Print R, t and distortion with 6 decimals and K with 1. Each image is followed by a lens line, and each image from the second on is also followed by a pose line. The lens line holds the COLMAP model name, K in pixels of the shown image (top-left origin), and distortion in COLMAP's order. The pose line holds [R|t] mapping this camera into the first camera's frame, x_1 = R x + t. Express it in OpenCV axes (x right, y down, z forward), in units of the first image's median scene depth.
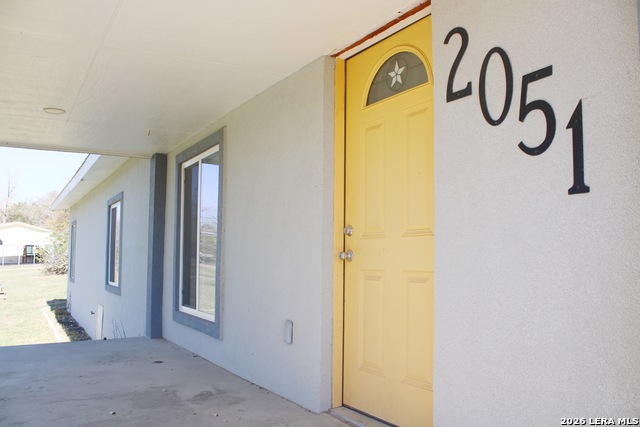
lens RADIAL K [[539.2, 0, 320.0], [0, 539.2, 213.5], [0, 0, 1]] dist [-0.108271, 0.014418]
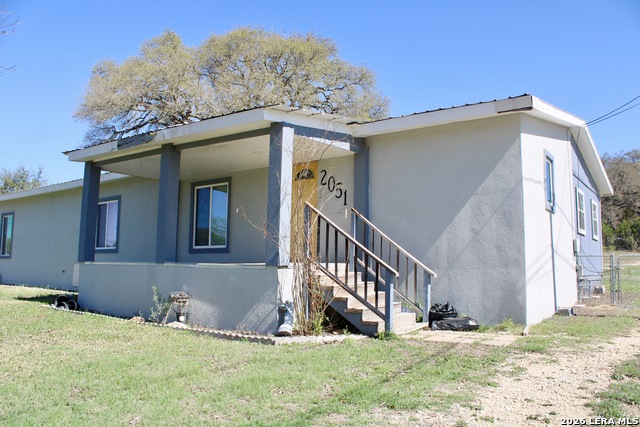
lens RADIAL K [[539.2, 0, 320.0], [0, 539.2, 213.5], [0, 0, 1]] dist [-0.108271, 0.014418]
pose [[0.920668, 0.050953, 0.387006, -1.704580], [-0.038976, 0.998489, -0.038740, 0.243113], [-0.388395, 0.020582, 0.921263, -3.612364]]
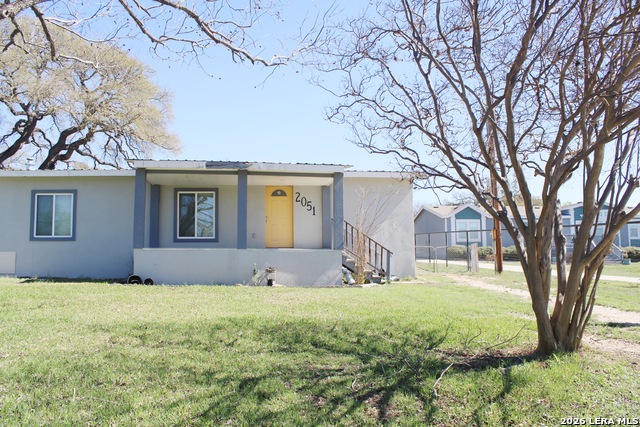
lens RADIAL K [[539.2, 0, 320.0], [0, 539.2, 213.5], [0, 0, 1]] dist [-0.108271, 0.014418]
pose [[0.382771, 0.084064, 0.920011, -7.192658], [-0.059407, 0.996030, -0.066294, 0.488210], [-0.921931, -0.029280, 0.386245, -2.485229]]
